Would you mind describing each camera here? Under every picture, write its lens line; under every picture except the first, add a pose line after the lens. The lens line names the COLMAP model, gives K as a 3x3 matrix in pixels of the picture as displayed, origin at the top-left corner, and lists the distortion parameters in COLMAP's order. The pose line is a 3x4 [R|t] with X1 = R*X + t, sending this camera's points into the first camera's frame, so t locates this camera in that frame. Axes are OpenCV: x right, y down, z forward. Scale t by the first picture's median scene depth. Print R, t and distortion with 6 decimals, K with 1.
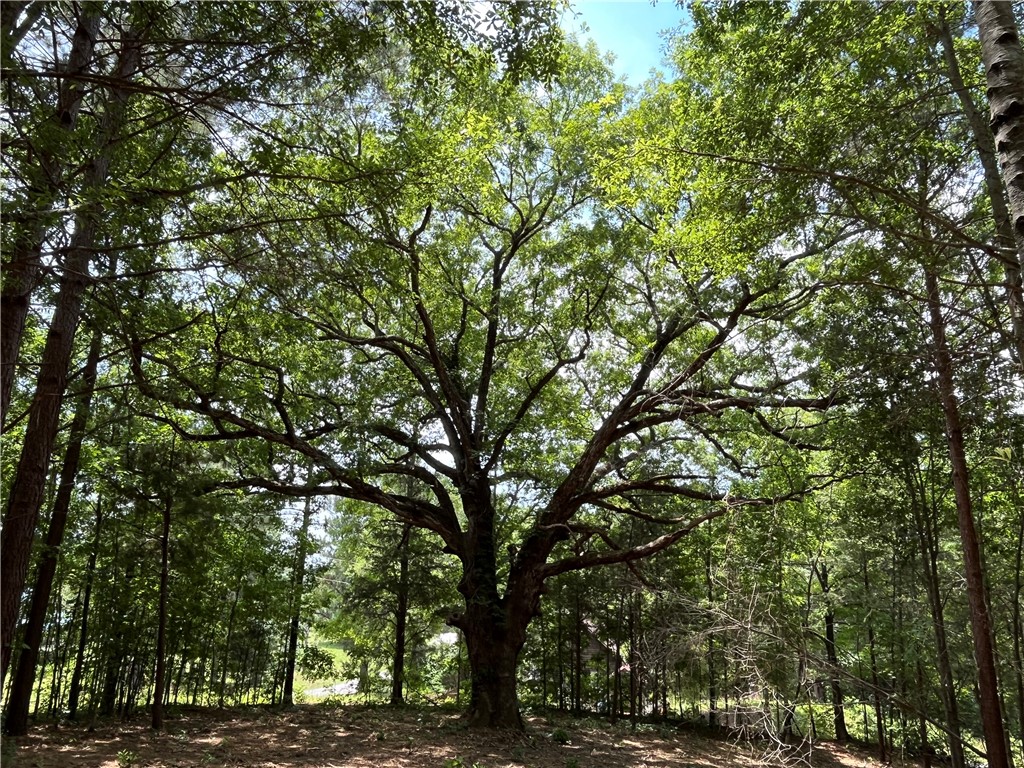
lens RADIAL K [[682.7, 0, 512.0], [0, 682.7, 386.2], [0, 0, 1]] dist [0.002167, -0.001301]
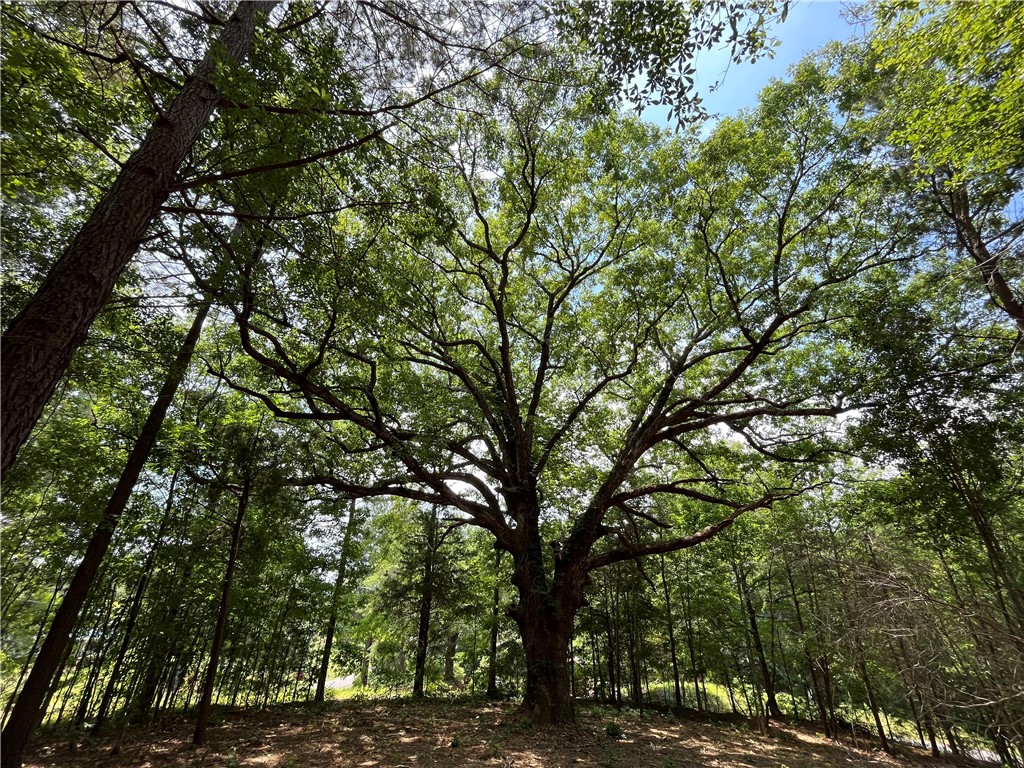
lens RADIAL K [[419.2, 0, 512.1], [0, 419.2, 391.2], [0, 0, 1]] dist [-0.001023, 0.000367]
pose [[0.992061, 0.049004, 0.115814, -0.125185], [-0.027230, 0.982810, -0.182599, 0.088283], [-0.122771, 0.177996, 0.976342, 0.211558]]
